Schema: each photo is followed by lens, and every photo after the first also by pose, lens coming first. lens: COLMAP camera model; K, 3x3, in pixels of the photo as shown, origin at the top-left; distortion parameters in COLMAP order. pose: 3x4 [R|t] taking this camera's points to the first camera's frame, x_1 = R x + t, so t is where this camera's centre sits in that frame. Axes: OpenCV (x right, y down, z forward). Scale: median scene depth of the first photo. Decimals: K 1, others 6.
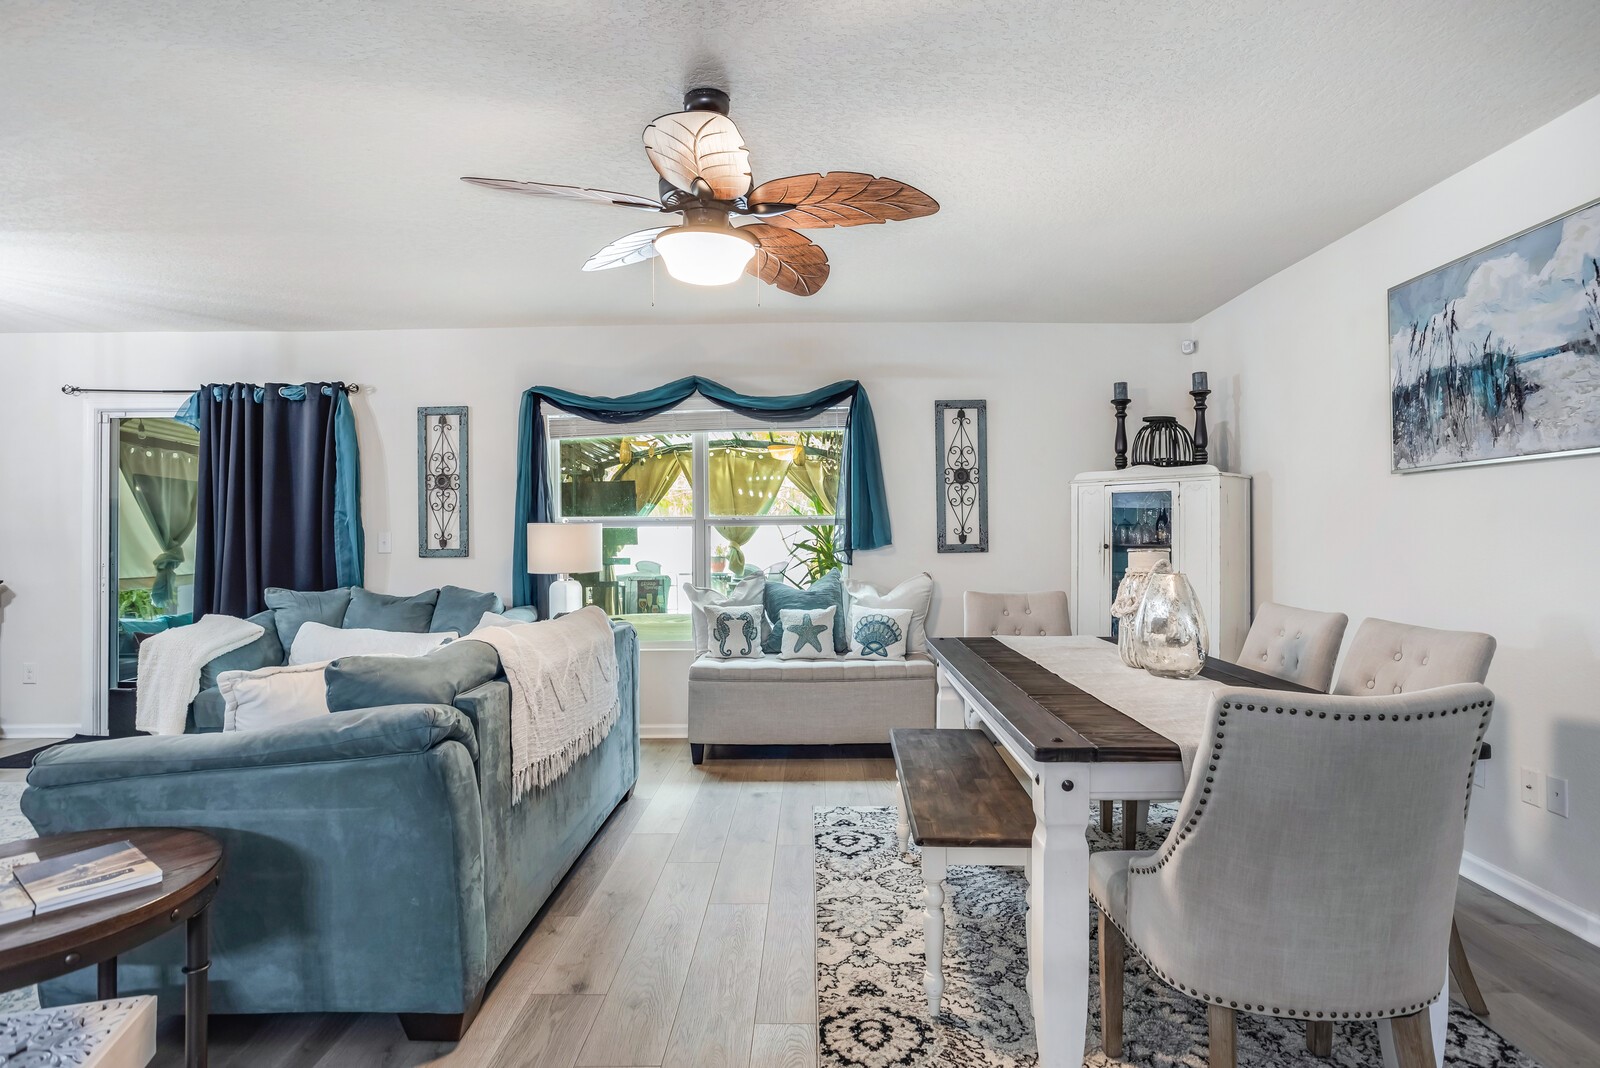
lens RADIAL K [[871.8, 0, 788.1], [0, 871.8, 524.7], [0, 0, 1]] dist [0.001764, 0.001913]
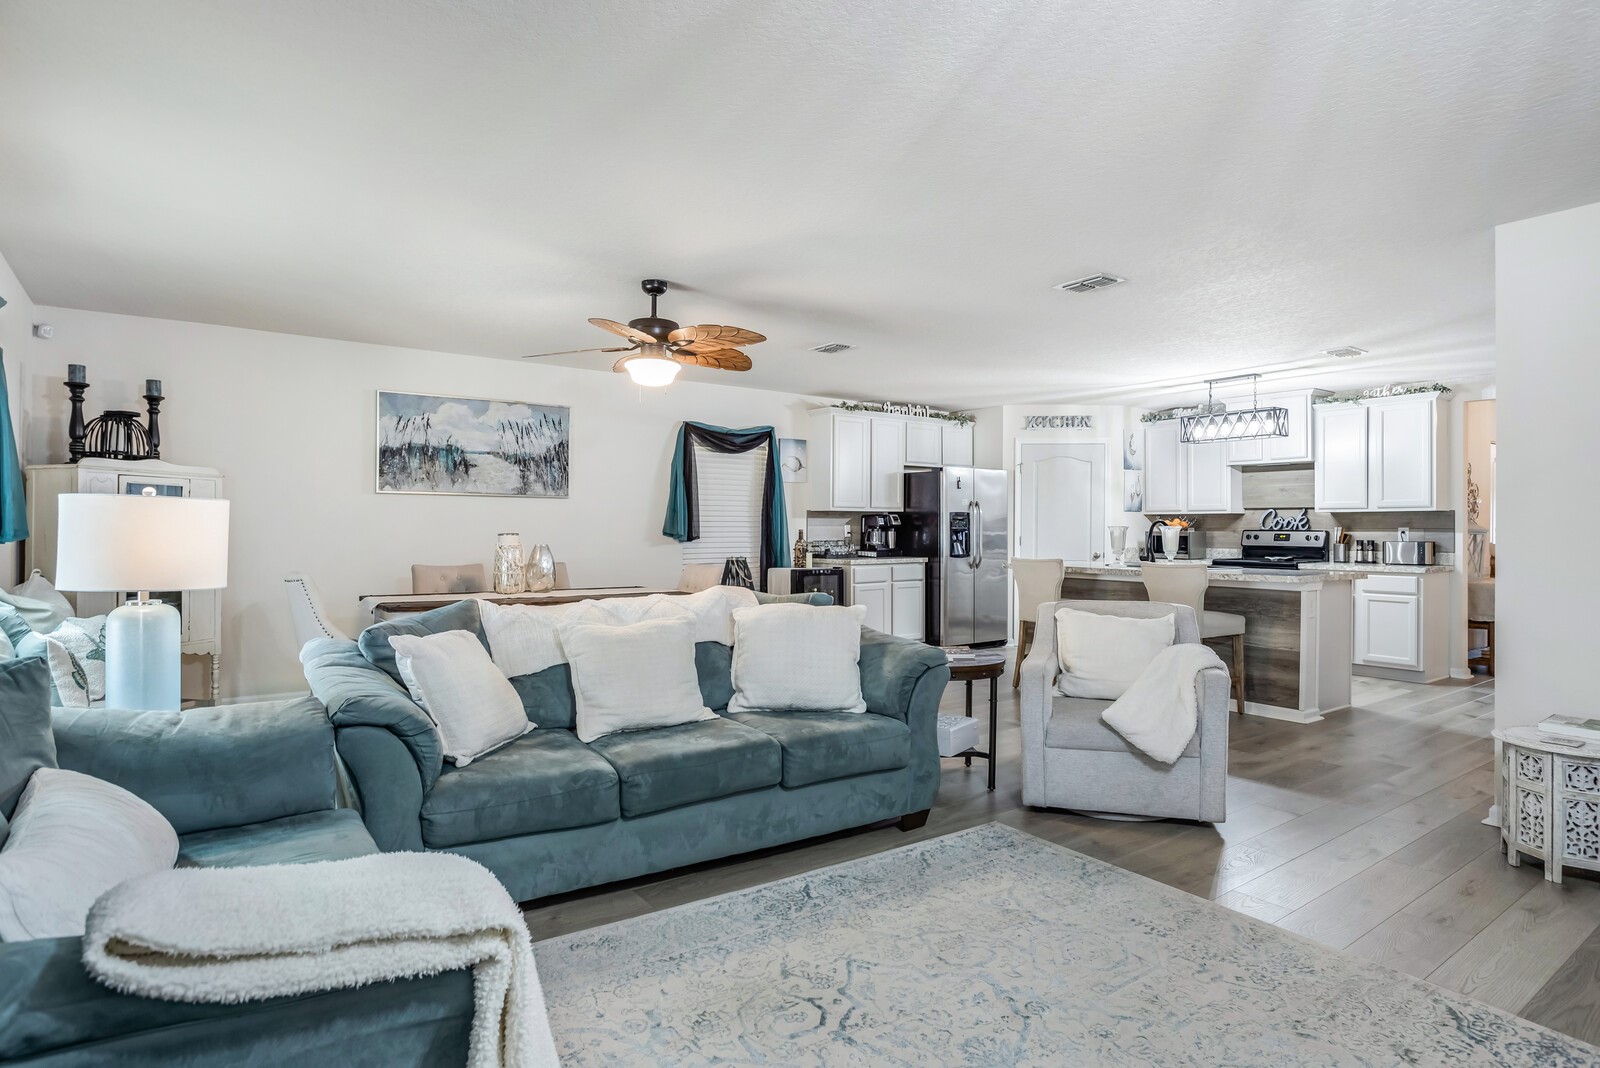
lens RADIAL K [[871.8, 0, 801.9], [0, 871.8, 529.2], [0, 0, 1]] dist [0.001764, 0.001913]
pose [[-0.619260, 0.001261, 0.785185, -0.928280], [-0.011991, 0.999867, -0.011063, 0.019440], [-0.785095, -0.016266, -0.619162, 1.044581]]
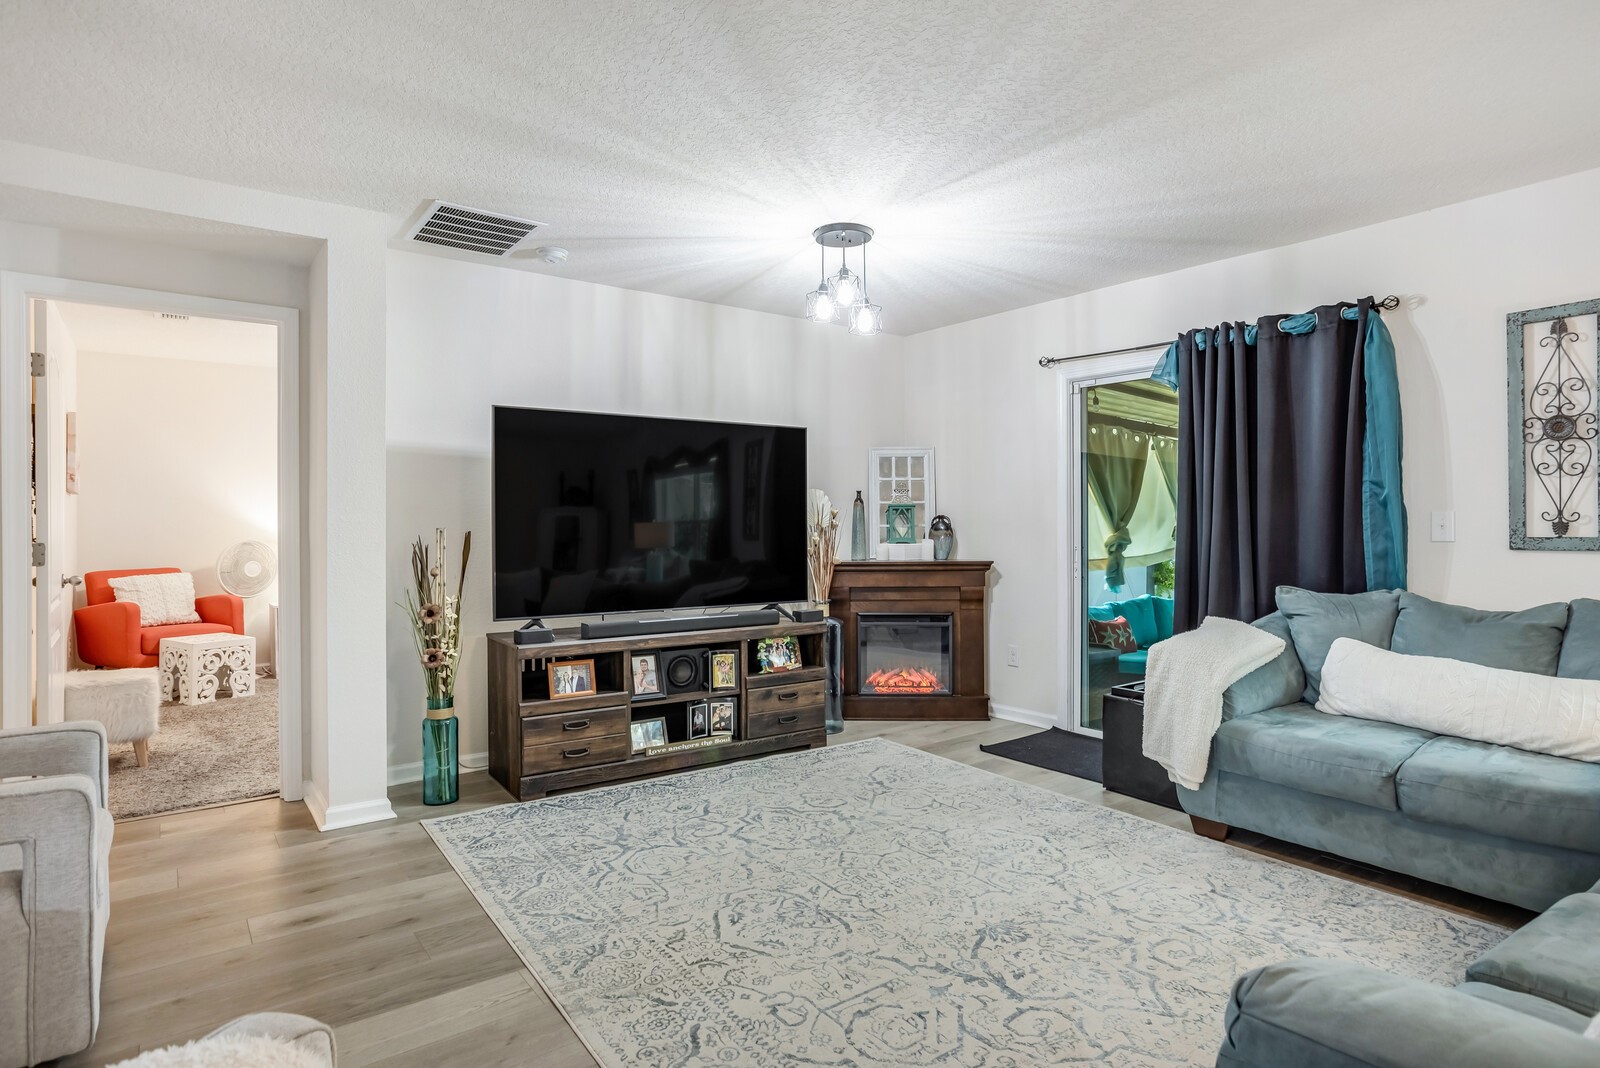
lens RADIAL K [[871.8, 0, 798.3], [0, 871.8, 525.3], [0, 0, 1]] dist [0.001764, 0.001913]
pose [[0.624186, 0.008027, -0.781235, -0.251895], [0.009869, 0.999786, 0.018157, 0.003112], [0.781214, -0.019043, 0.623973, 0.199075]]
